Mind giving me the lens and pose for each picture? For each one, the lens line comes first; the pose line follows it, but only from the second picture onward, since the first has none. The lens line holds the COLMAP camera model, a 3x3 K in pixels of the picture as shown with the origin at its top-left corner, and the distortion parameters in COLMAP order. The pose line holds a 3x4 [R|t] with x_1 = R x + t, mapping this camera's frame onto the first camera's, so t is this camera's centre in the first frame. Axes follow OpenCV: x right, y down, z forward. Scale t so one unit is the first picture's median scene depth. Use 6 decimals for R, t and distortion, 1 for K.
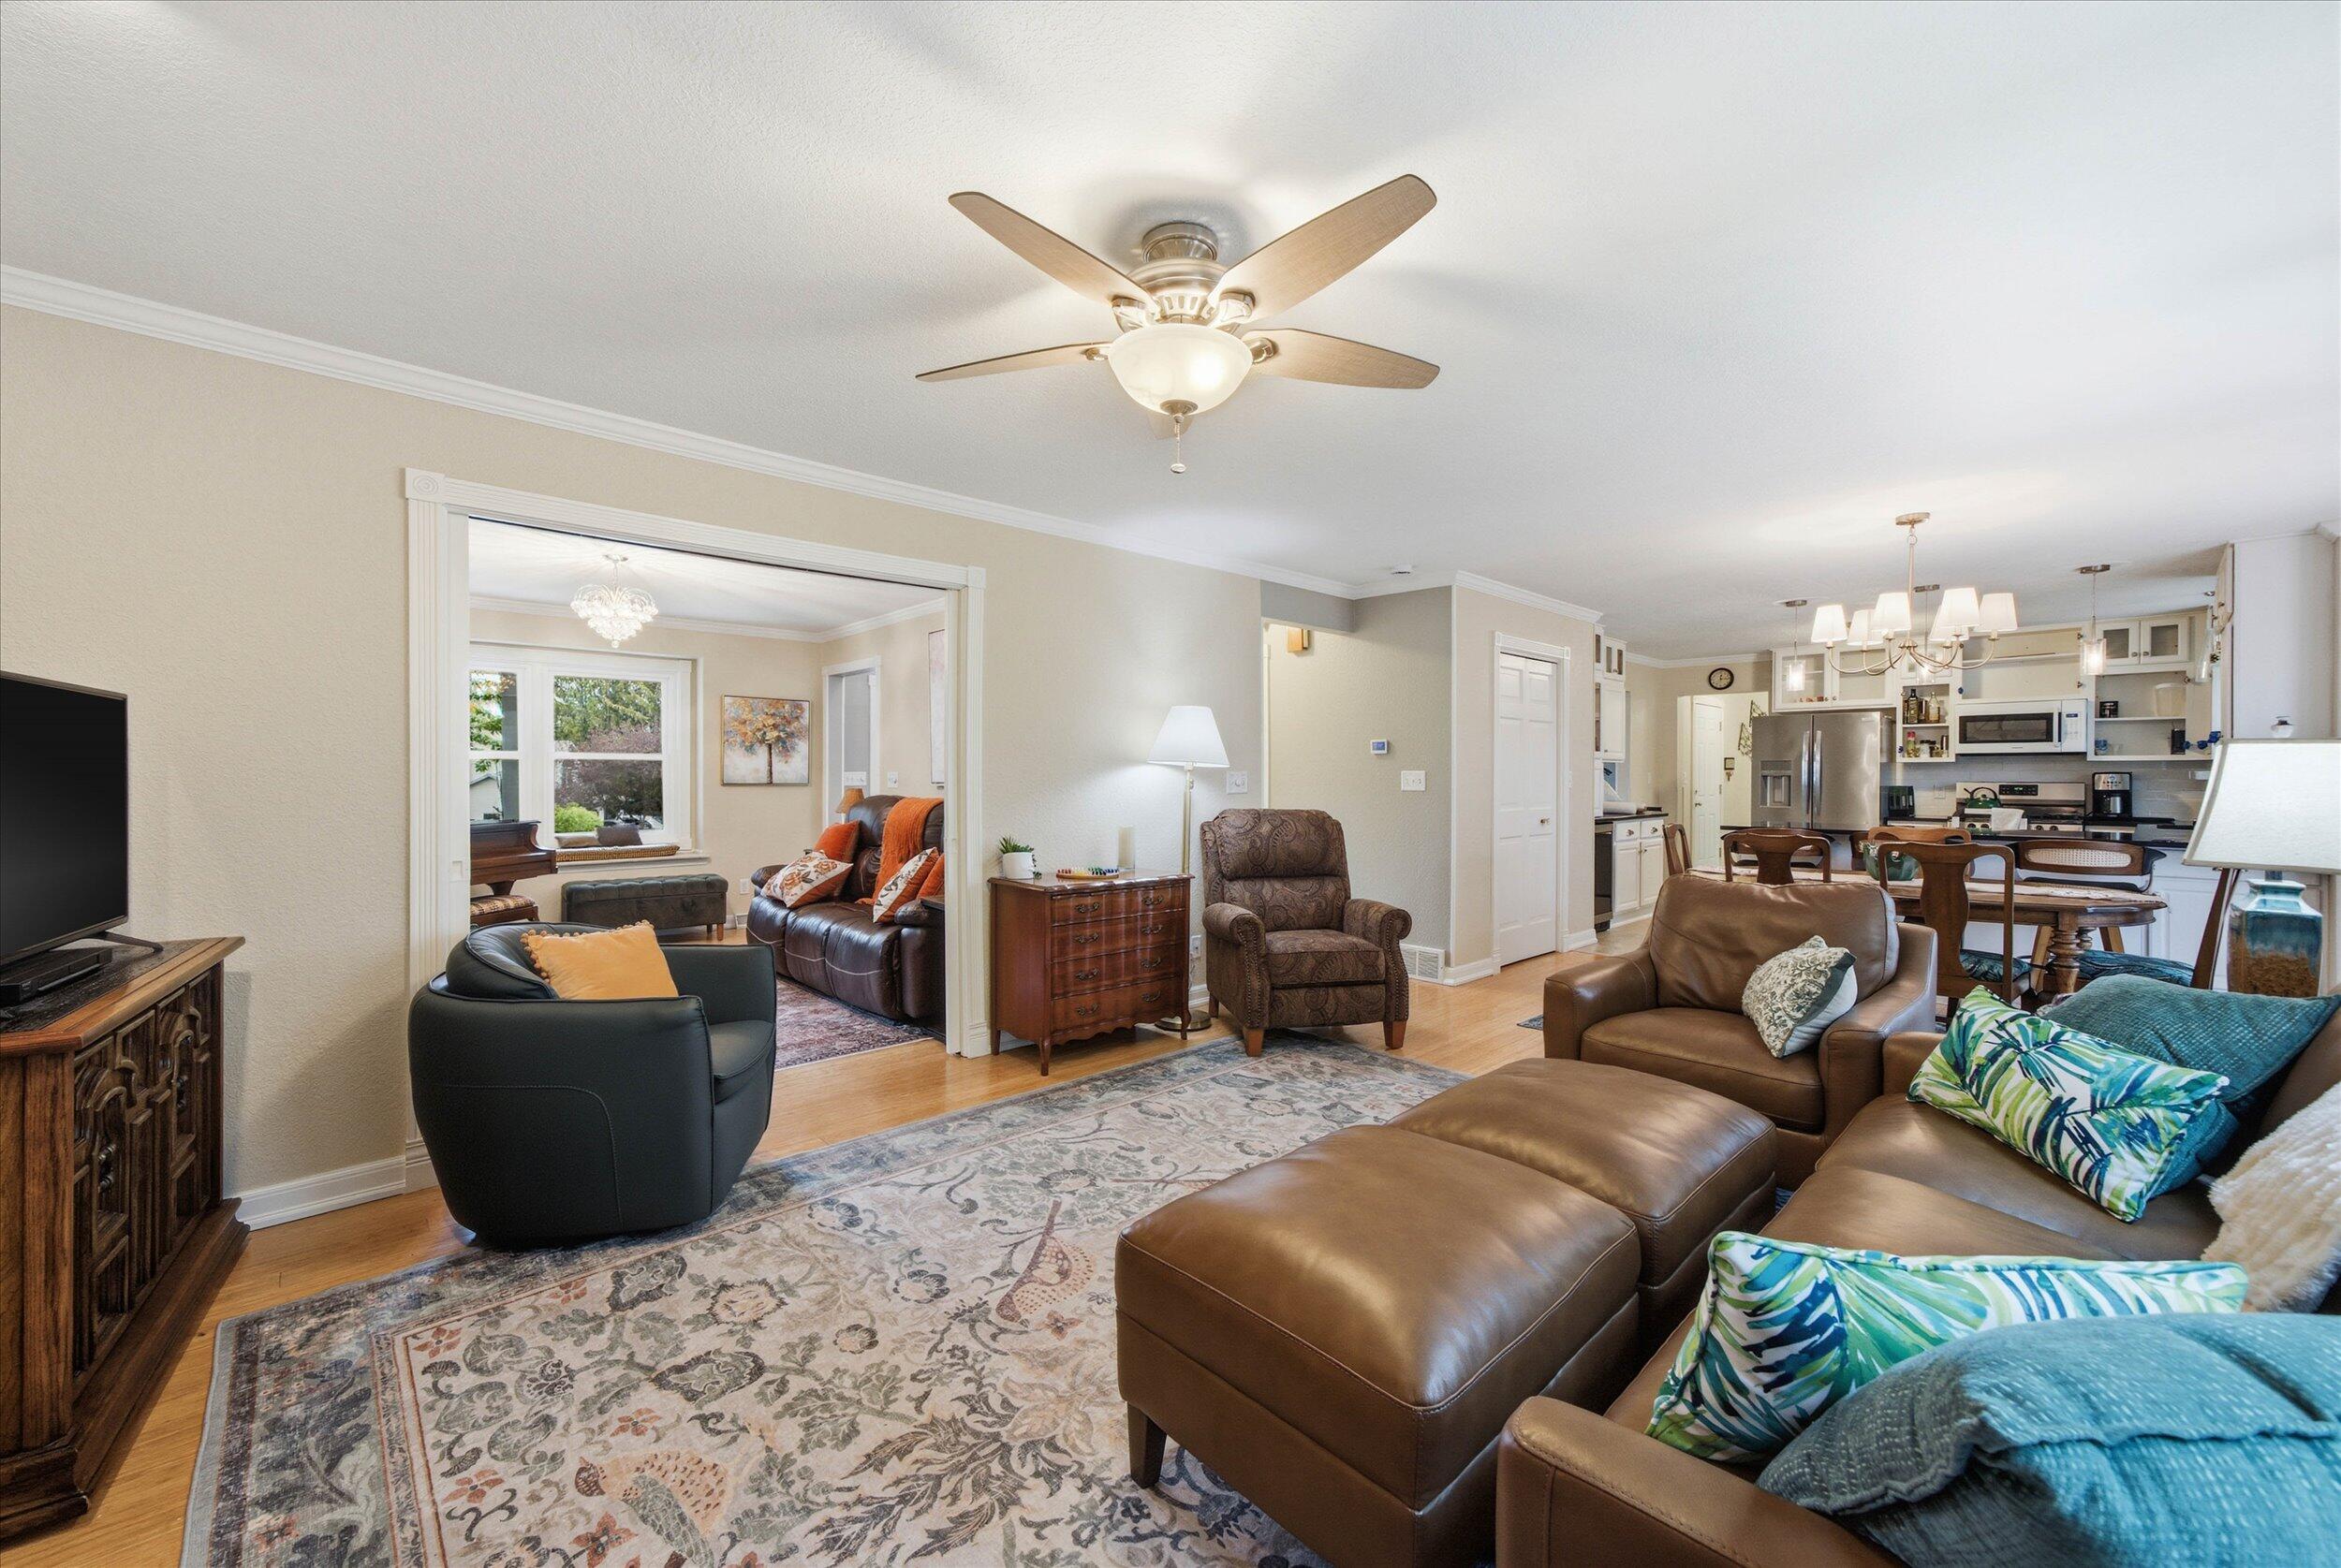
lens RADIAL K [[932.2, 0, 1150.4], [0, 932.2, 742.7], [0, 0, 1]] dist [-0.014625, 0.002134]
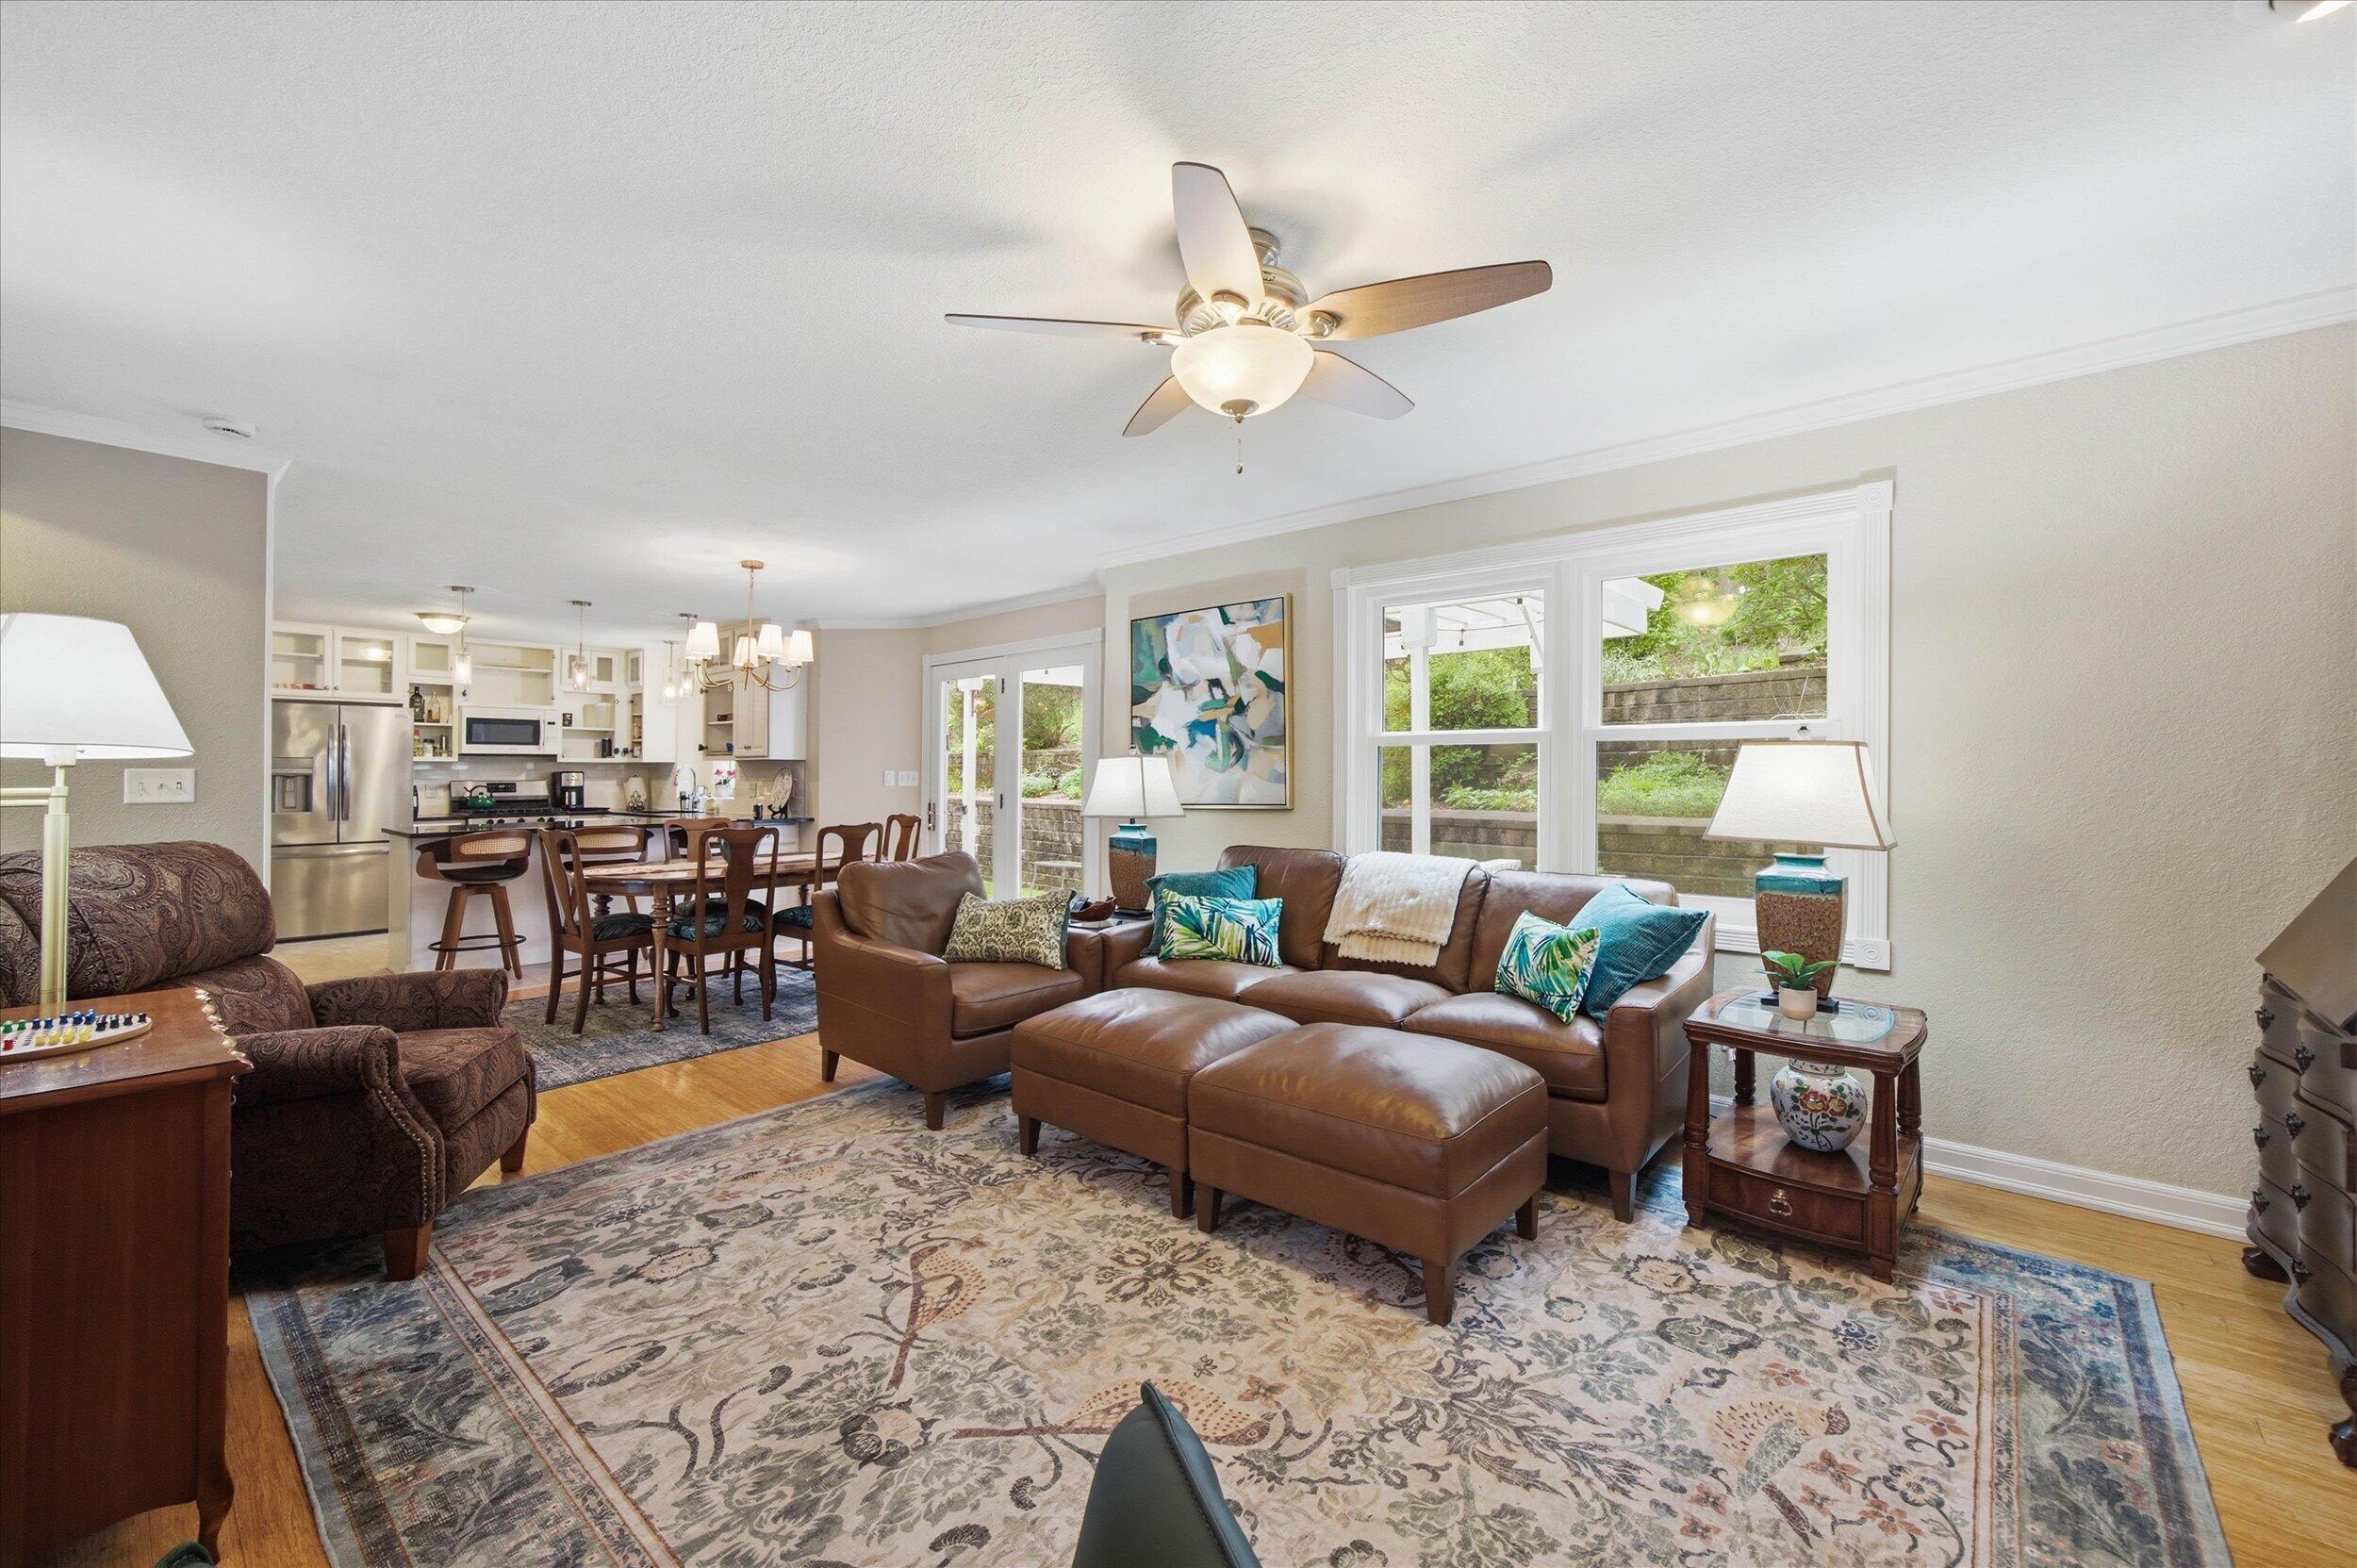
lens RADIAL K [[938.7, 0, 1182.5], [0, 938.7, 773.5], [0, 0, 1]] dist [-0.014625, 0.002134]
pose [[-0.120676, -0.000289, 0.992692, -0.755521], [-0.035333, 0.999368, -0.004004, 0.028660], [-0.992063, -0.035558, -0.120610, 0.925654]]
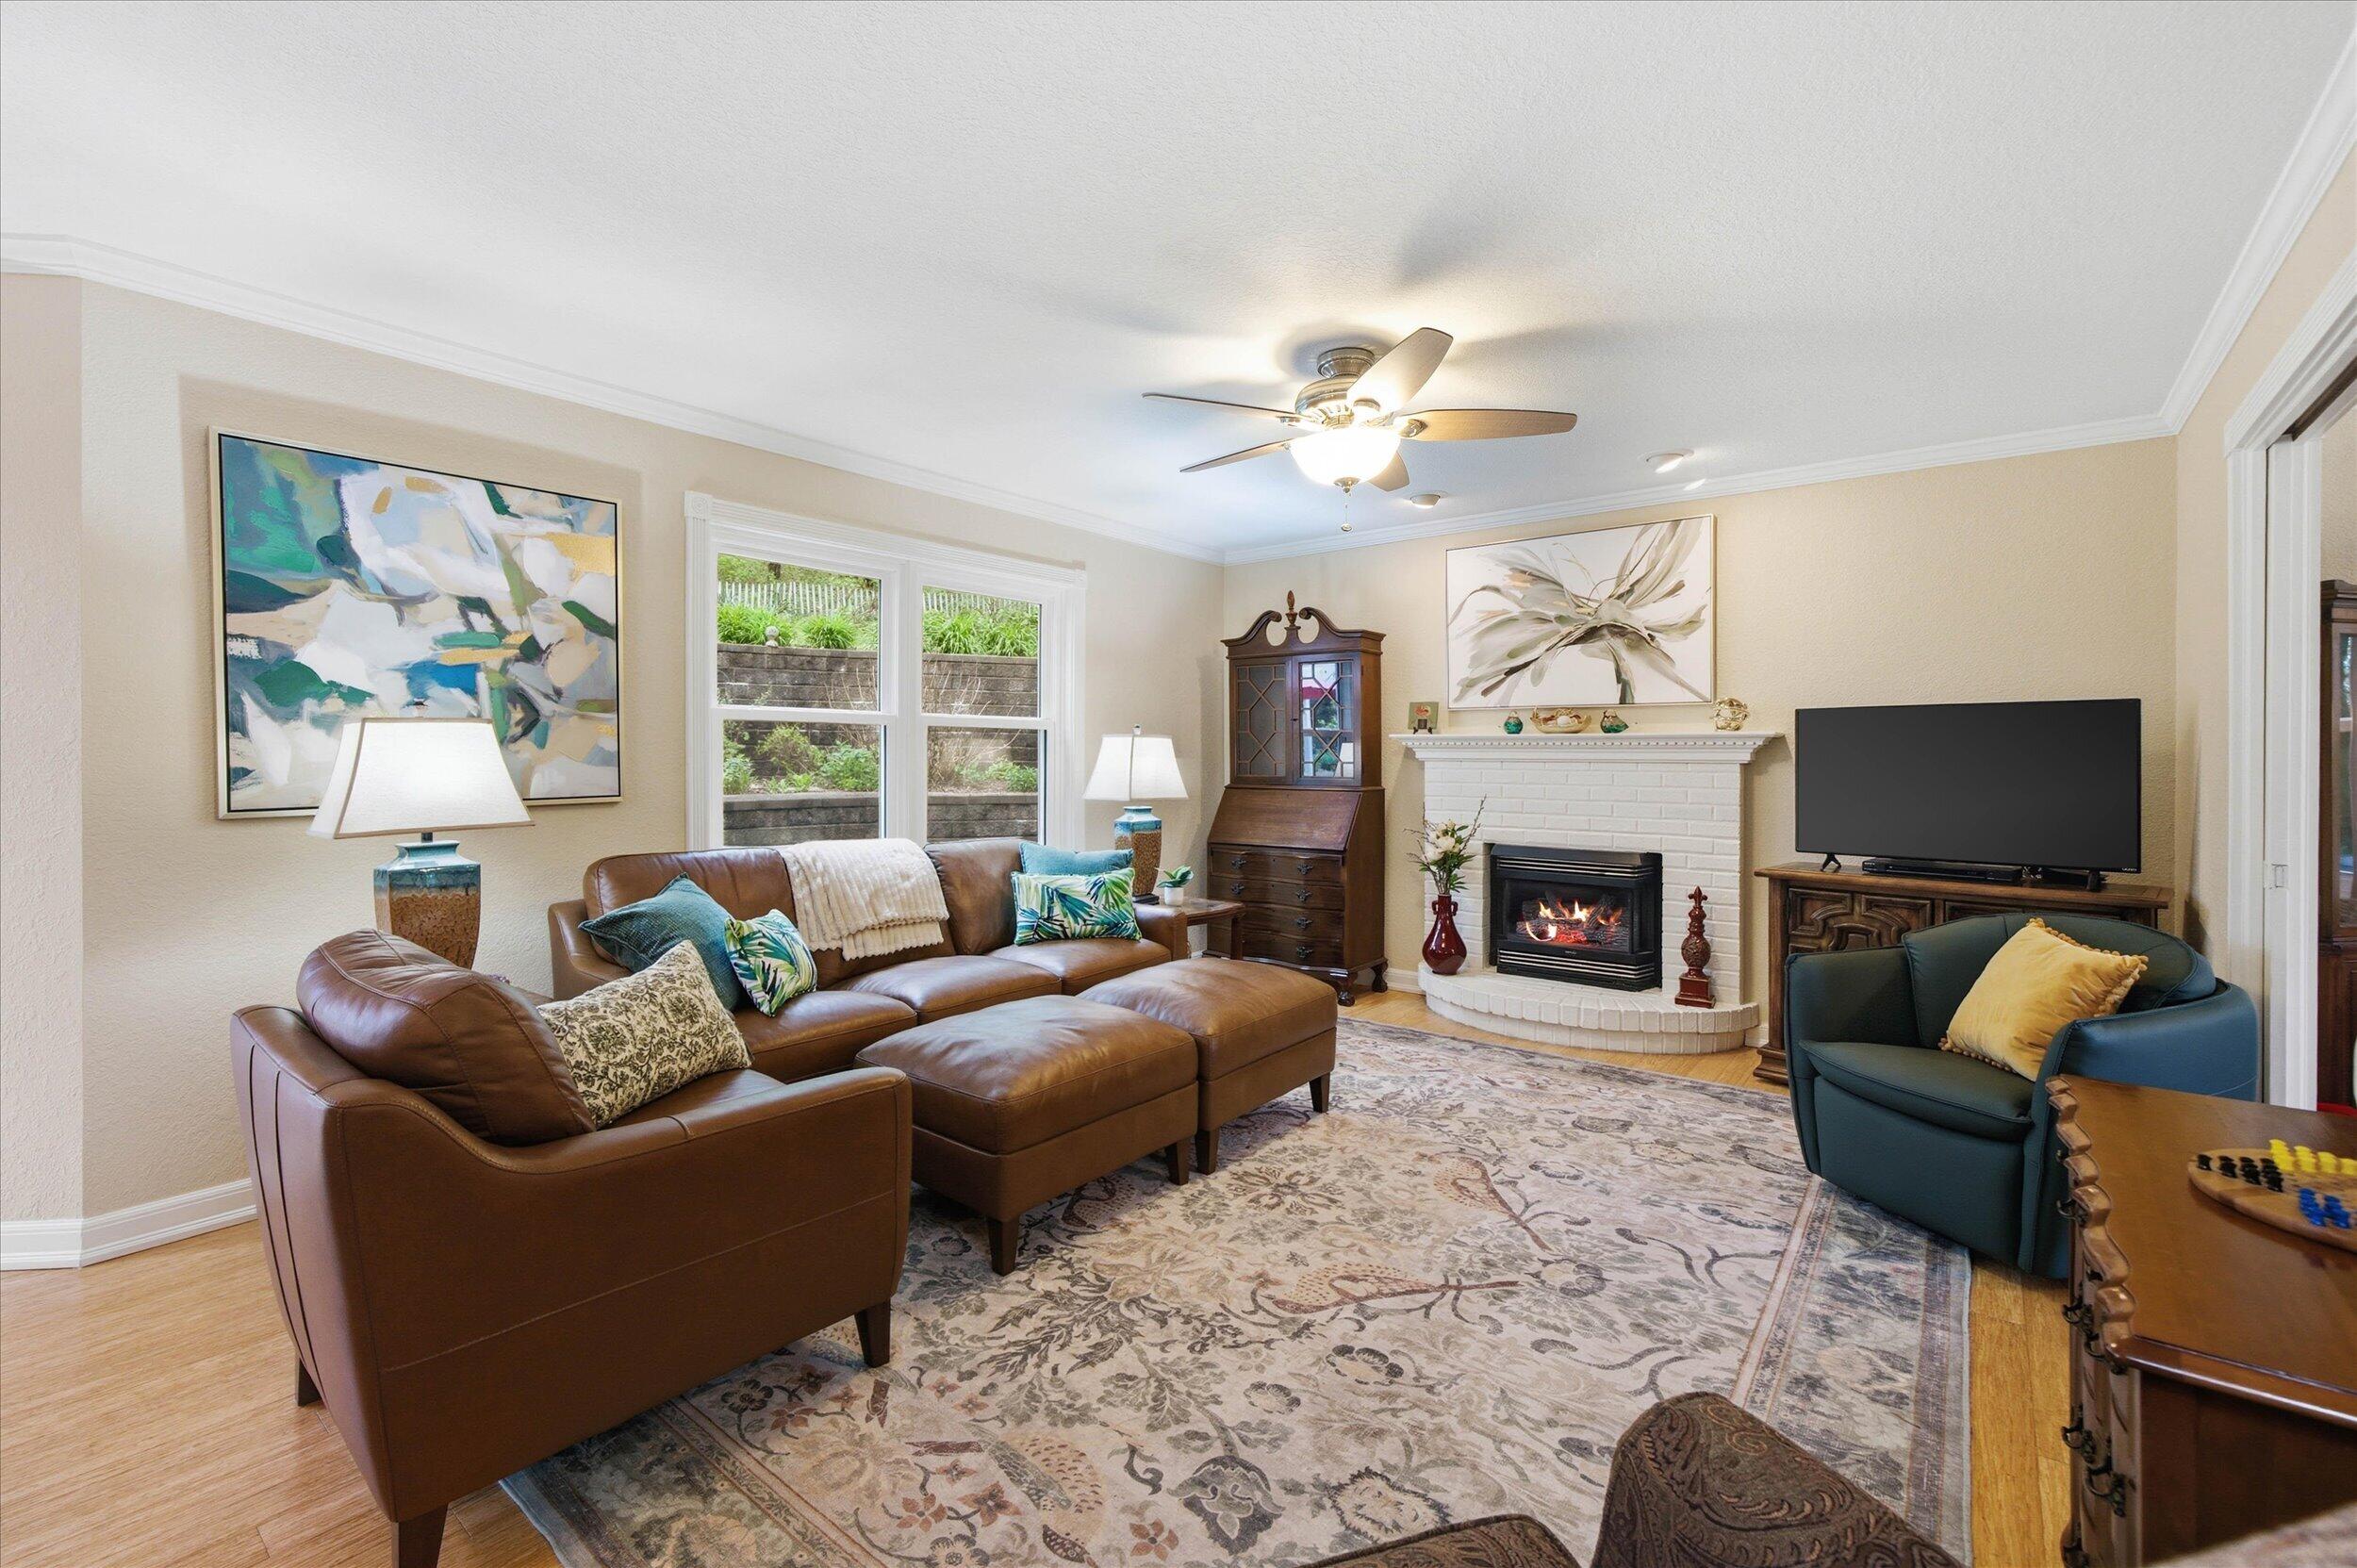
lens RADIAL K [[985.3, 0, 1132.0], [0, 985.3, 745.5], [0, 0, 1]] dist [-0.019706, 0.000451]
pose [[-0.993661, -0.003796, -0.112357, 0.384436], [0.001406, 0.998932, -0.046191, 0.064158], [0.112413, -0.046056, -0.992594, 1.857987]]
